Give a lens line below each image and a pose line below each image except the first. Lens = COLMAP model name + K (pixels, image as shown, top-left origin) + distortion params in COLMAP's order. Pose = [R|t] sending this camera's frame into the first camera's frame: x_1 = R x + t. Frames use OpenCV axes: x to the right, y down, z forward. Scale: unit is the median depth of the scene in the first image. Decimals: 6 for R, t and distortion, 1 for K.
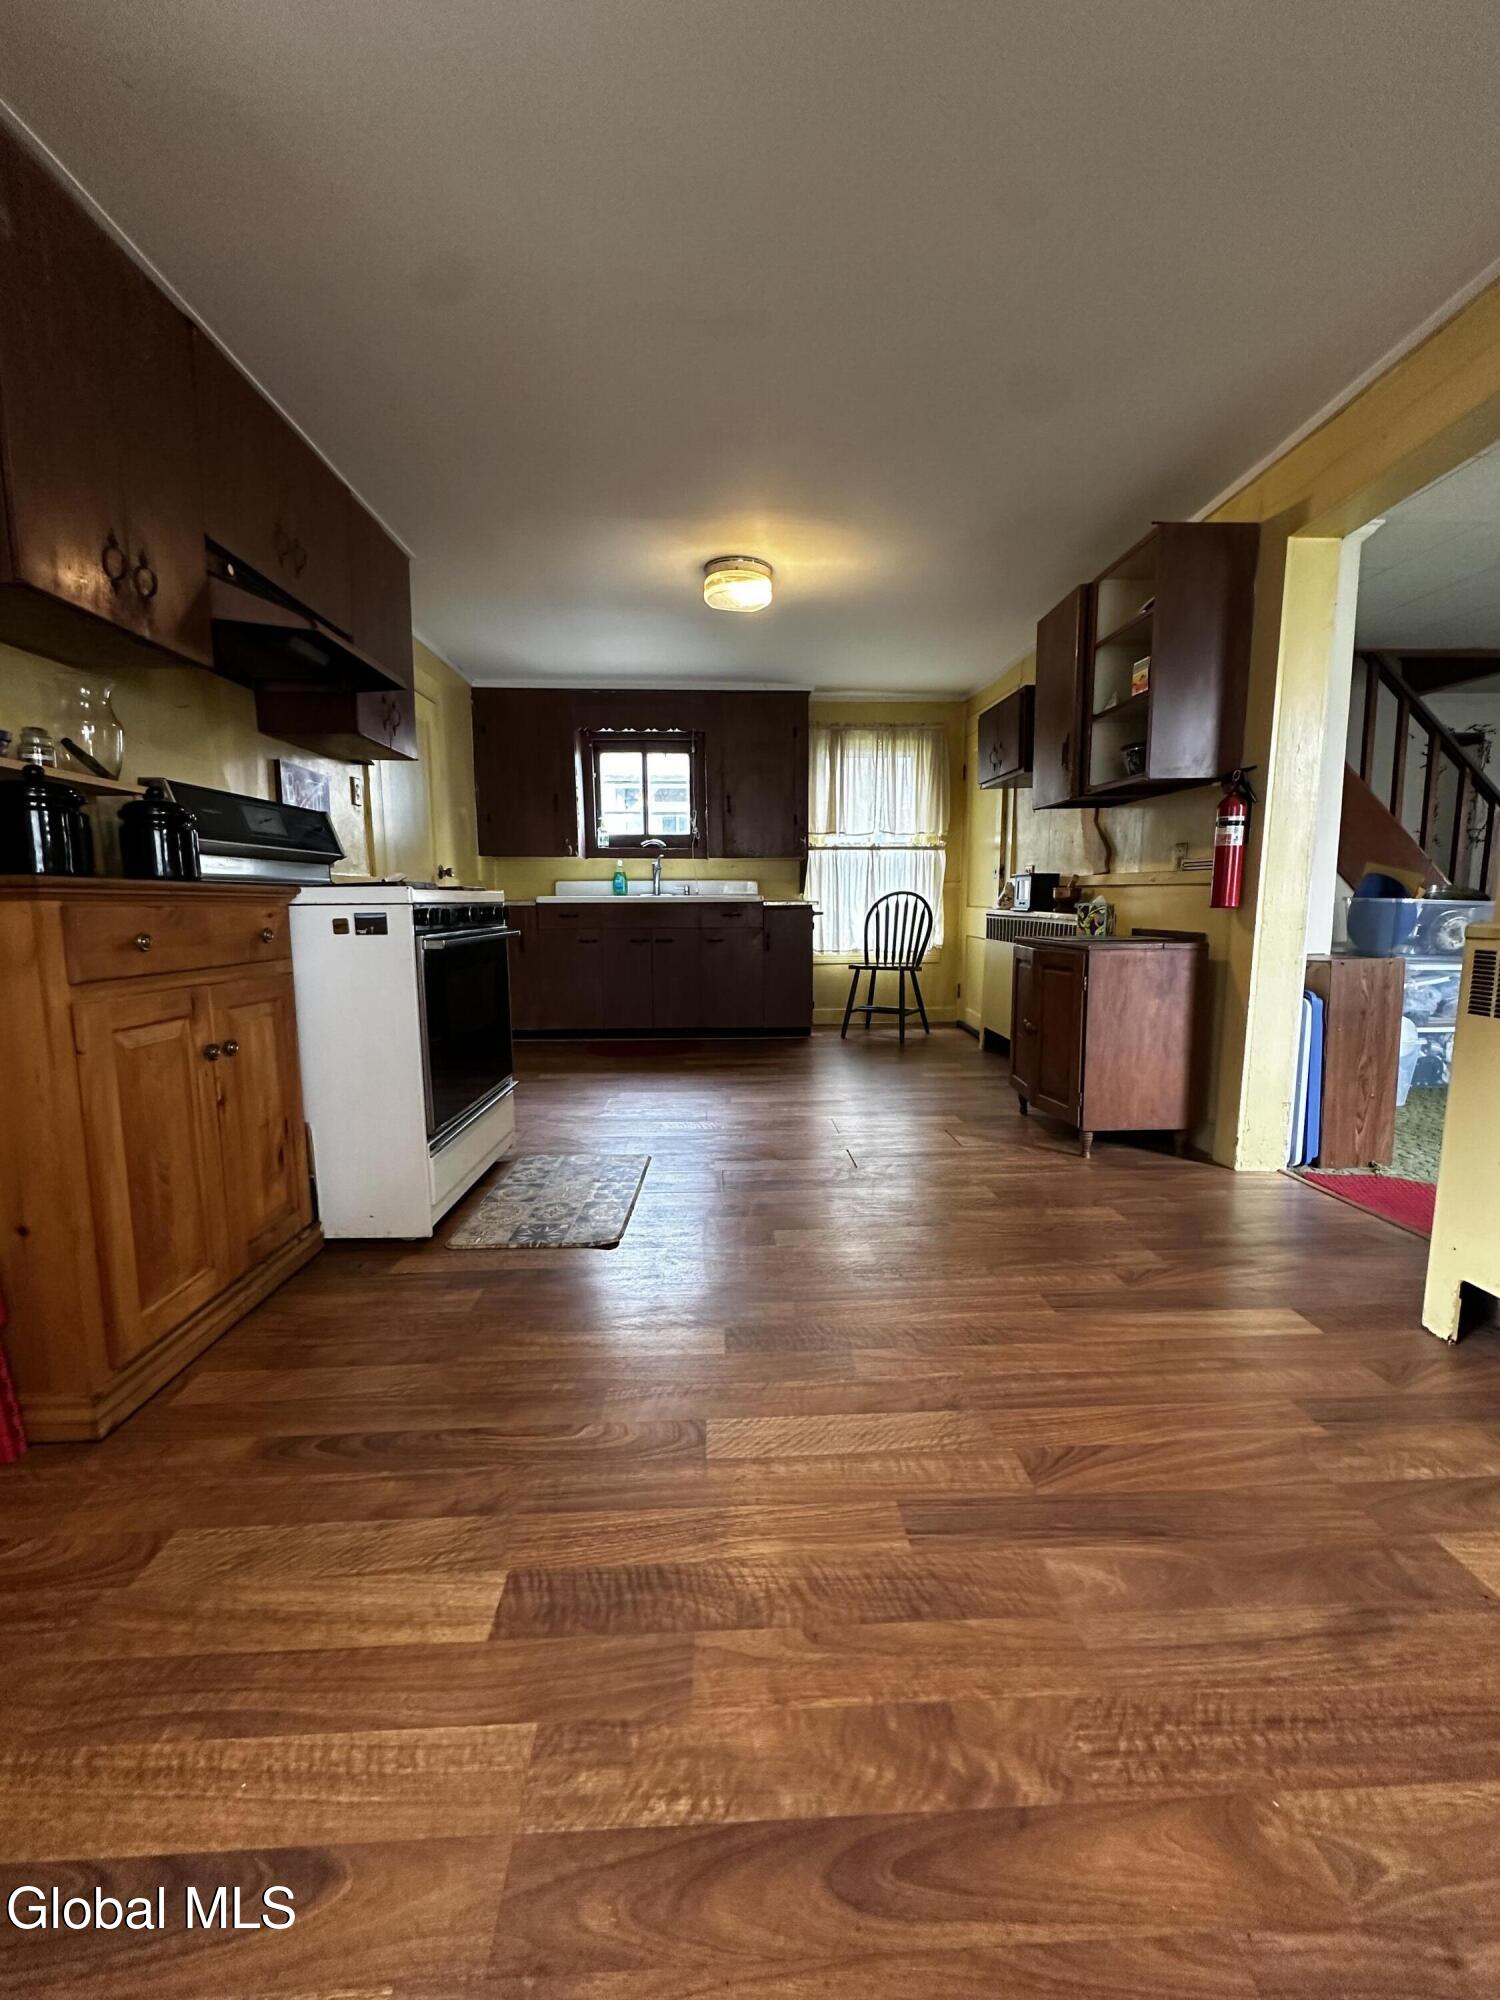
lens RADIAL K [[821.7, 0, 750.0], [0, 821.7, 1000.0], [0, 0, 1]] dist [-0.000922, -0.000078]
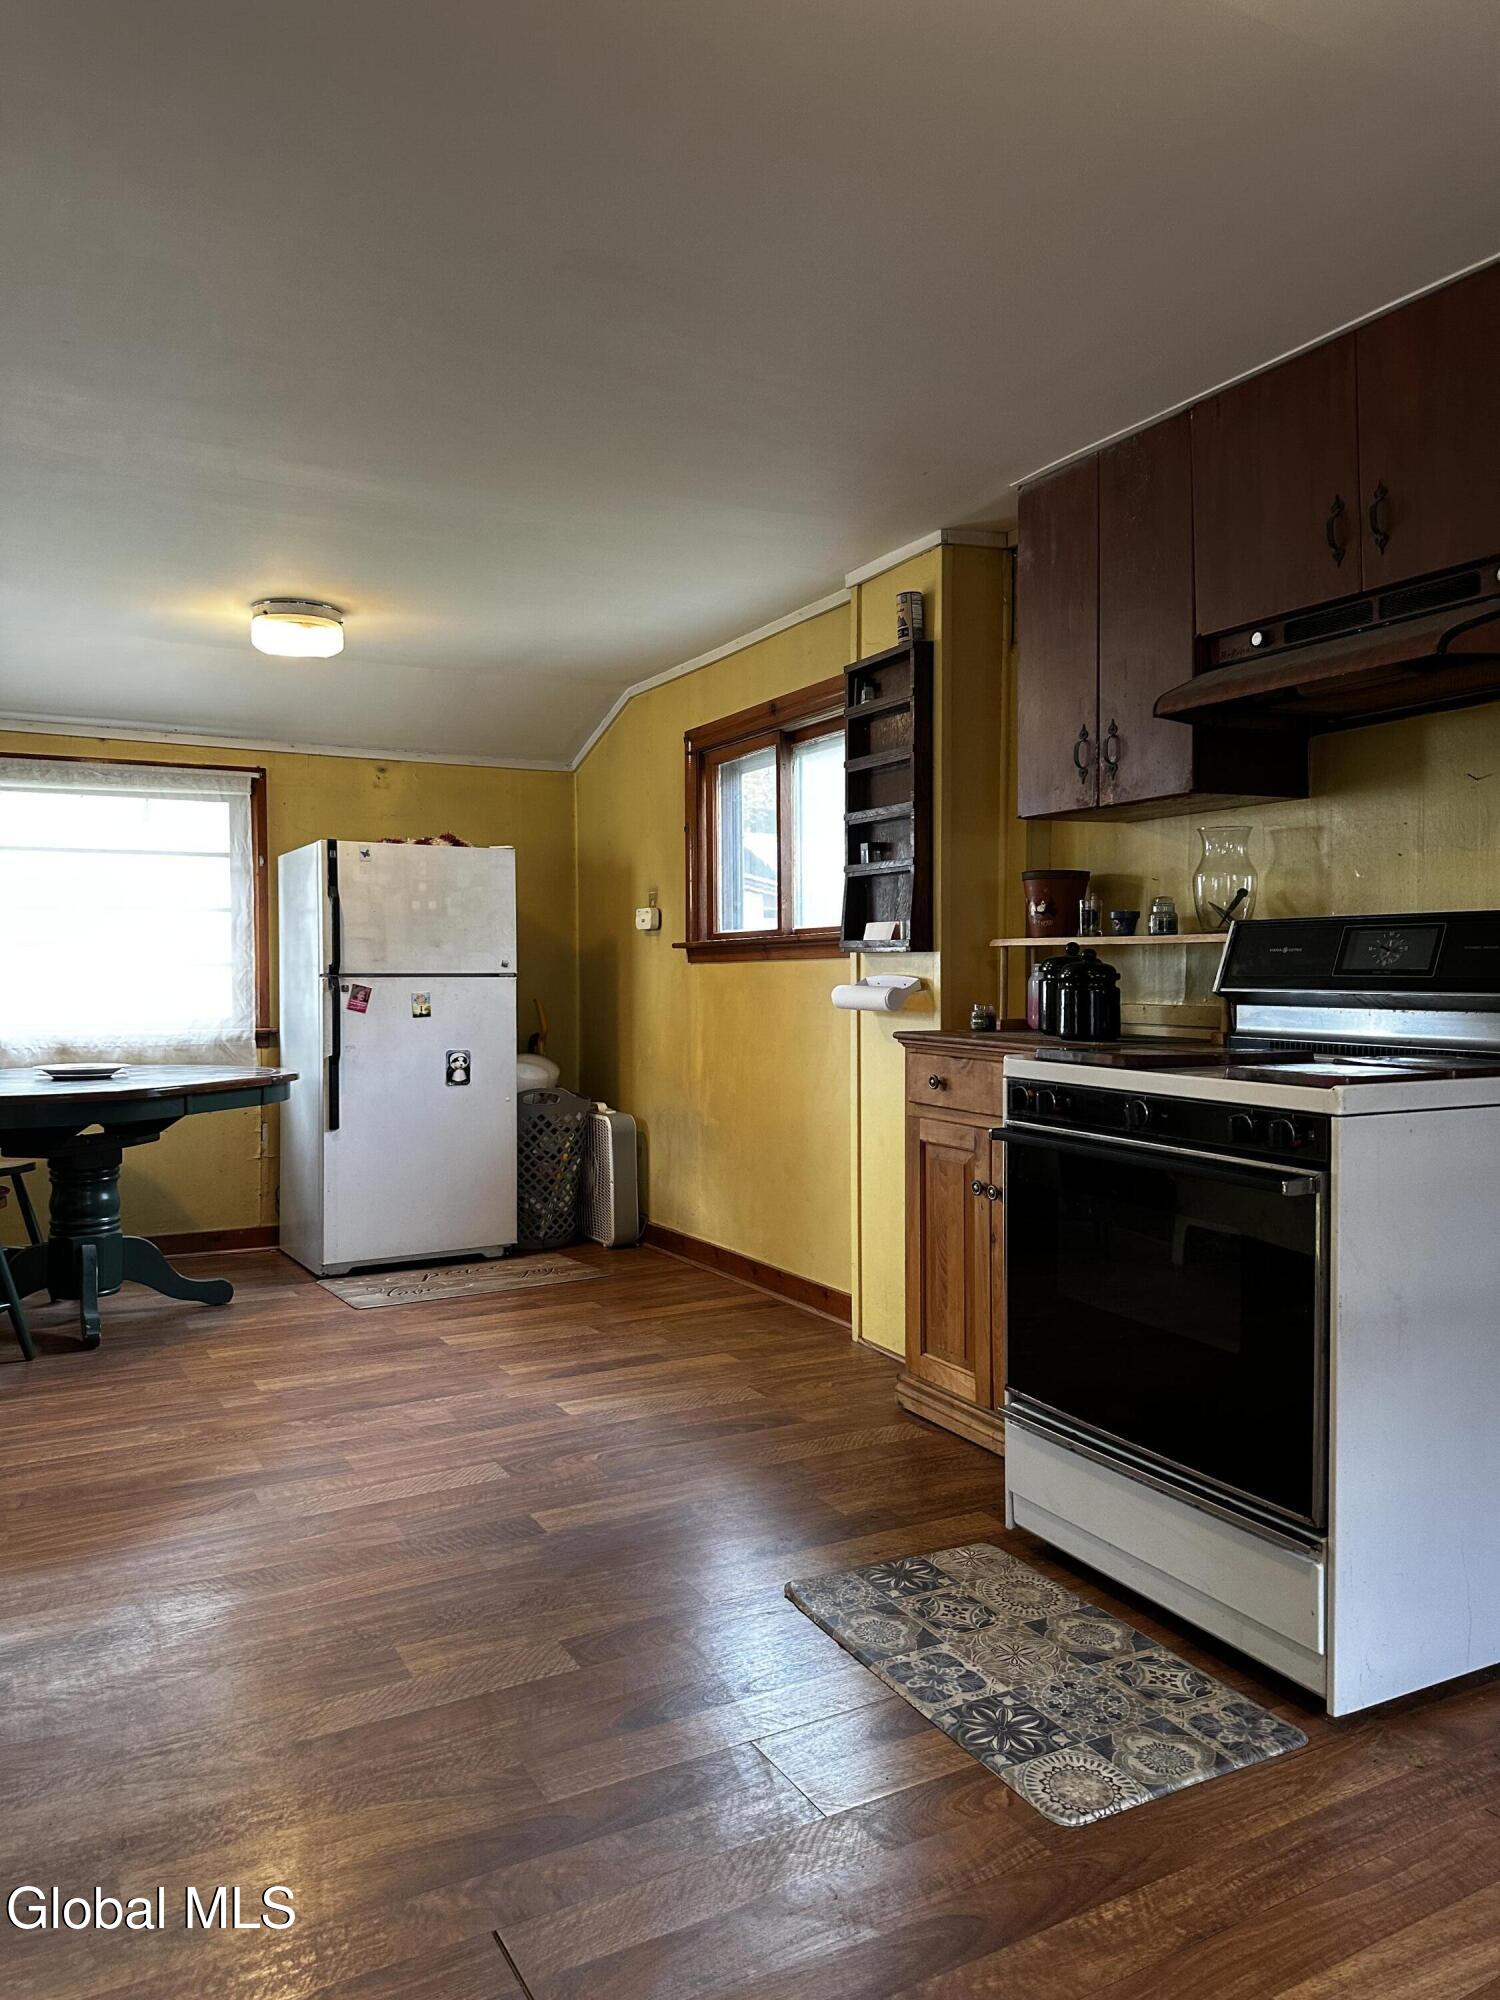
lens RADIAL K [[1388.4, 0, 737.4], [0, 1388.4, 993.0], [0, 0, 1]] dist [0.059752, -0.086388]
pose [[-0.898187, 0.018186, -0.439238, 0.454931], [-0.043838, 0.990459, 0.130651, -0.417195], [0.437423, 0.136604, -0.888819, 2.396548]]
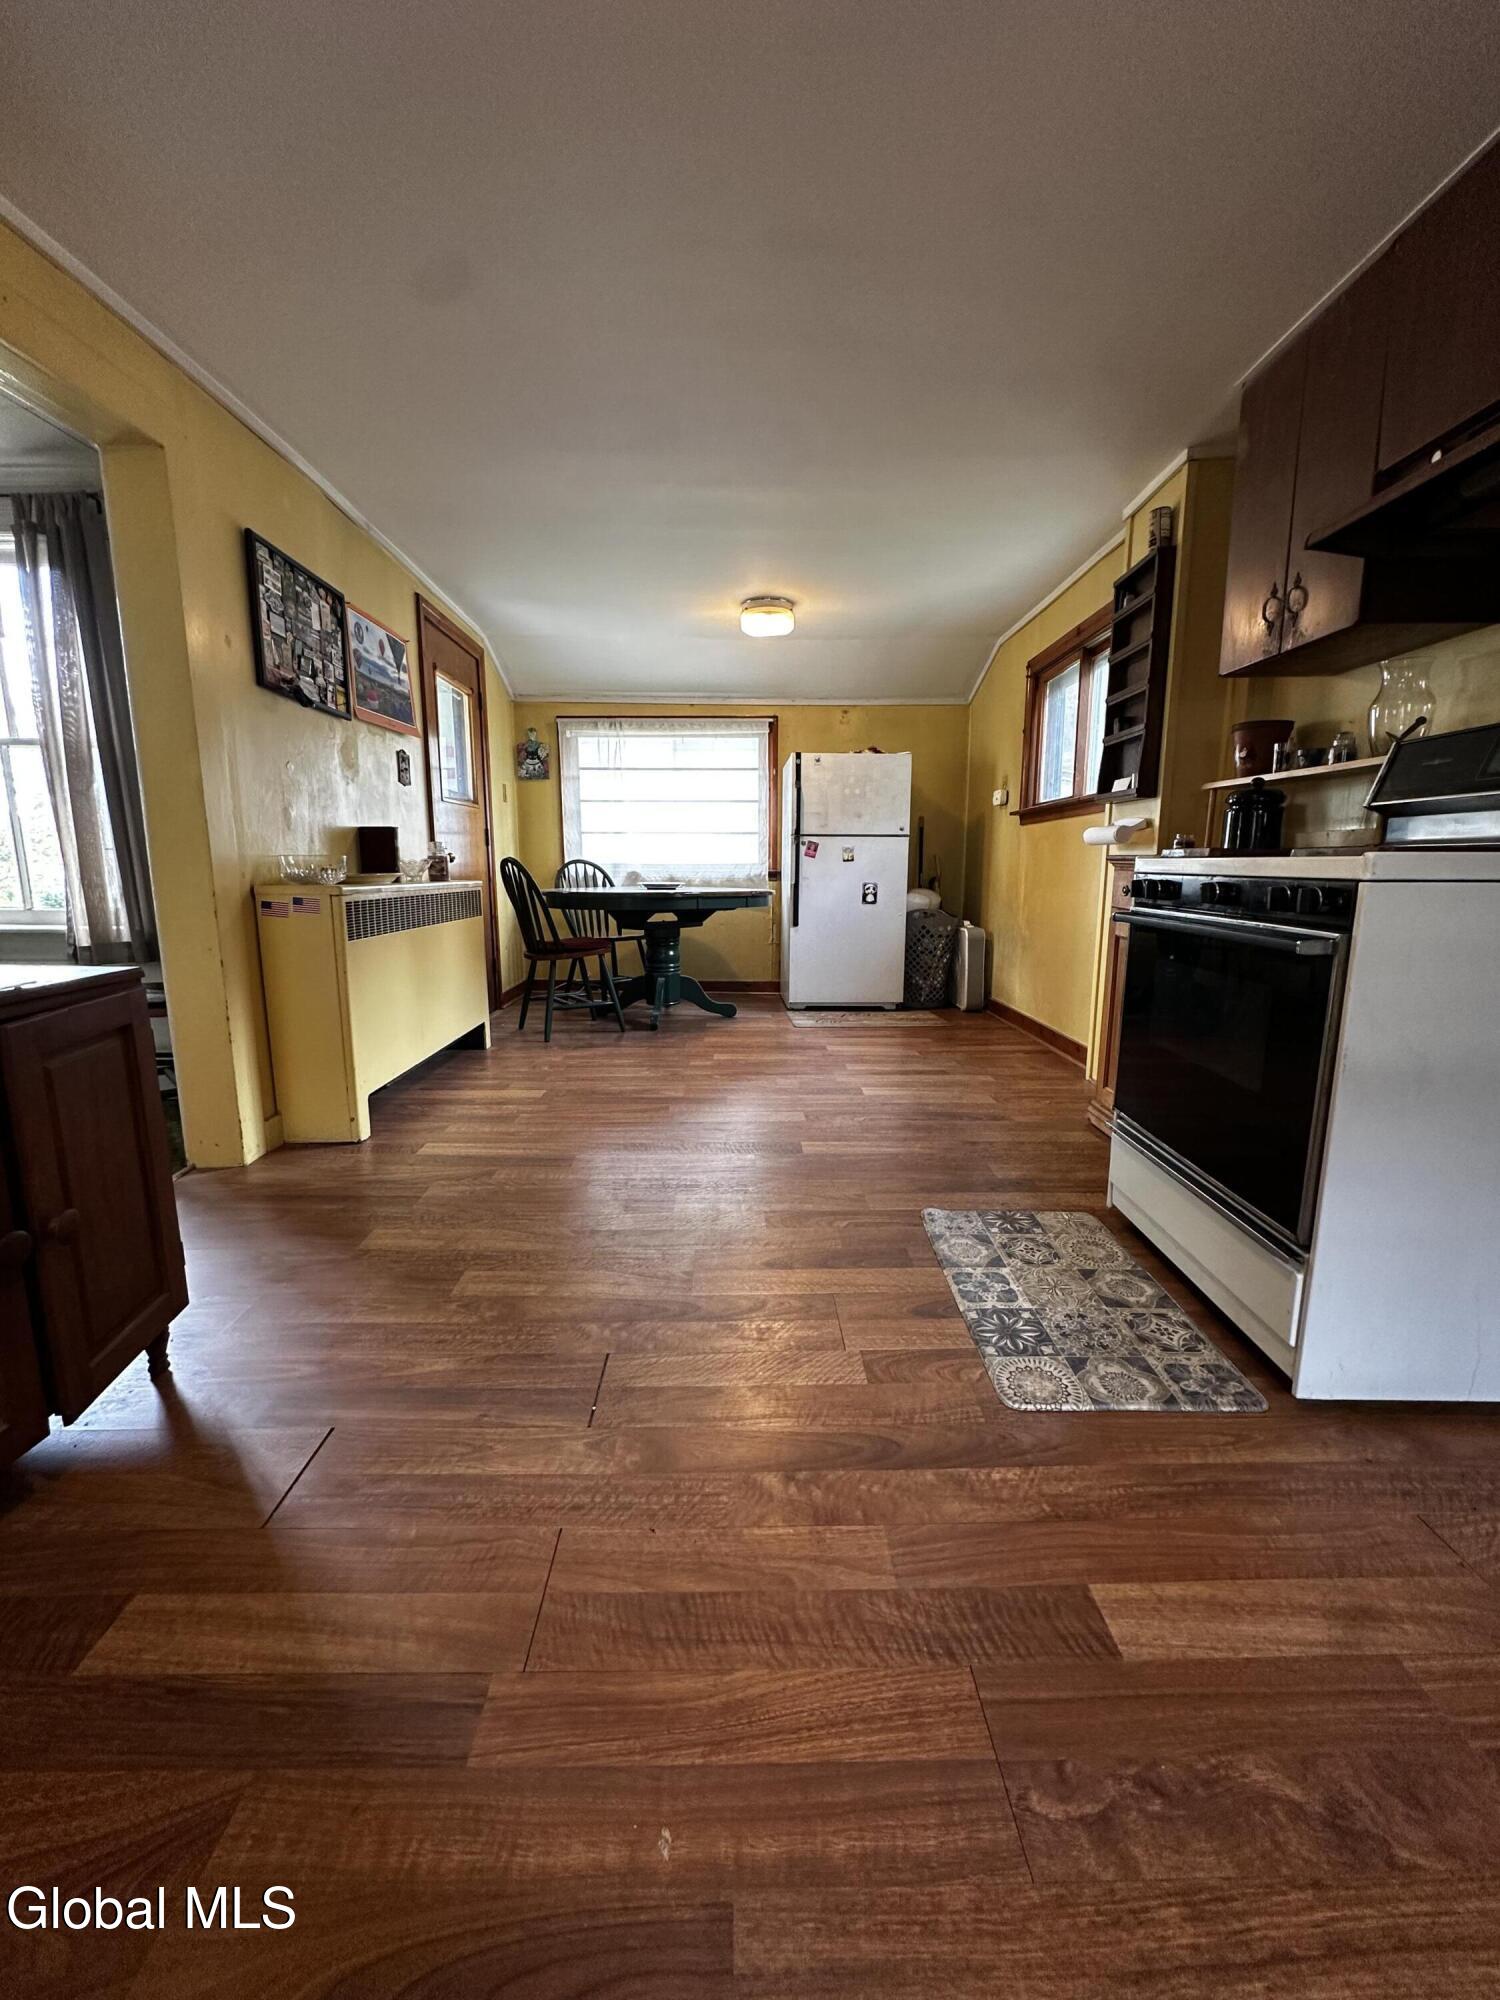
lens RADIAL K [[794.7, 0, 750.0], [0, 794.7, 1000.0], [0, 0, 1]] dist [-0.002642, -0.000170]
pose [[-0.999659, 0.001224, 0.026084, 0.027662], [0.008720, 0.957209, 0.289266, -0.293556], [-0.024614, 0.289395, -0.956893, 2.303631]]
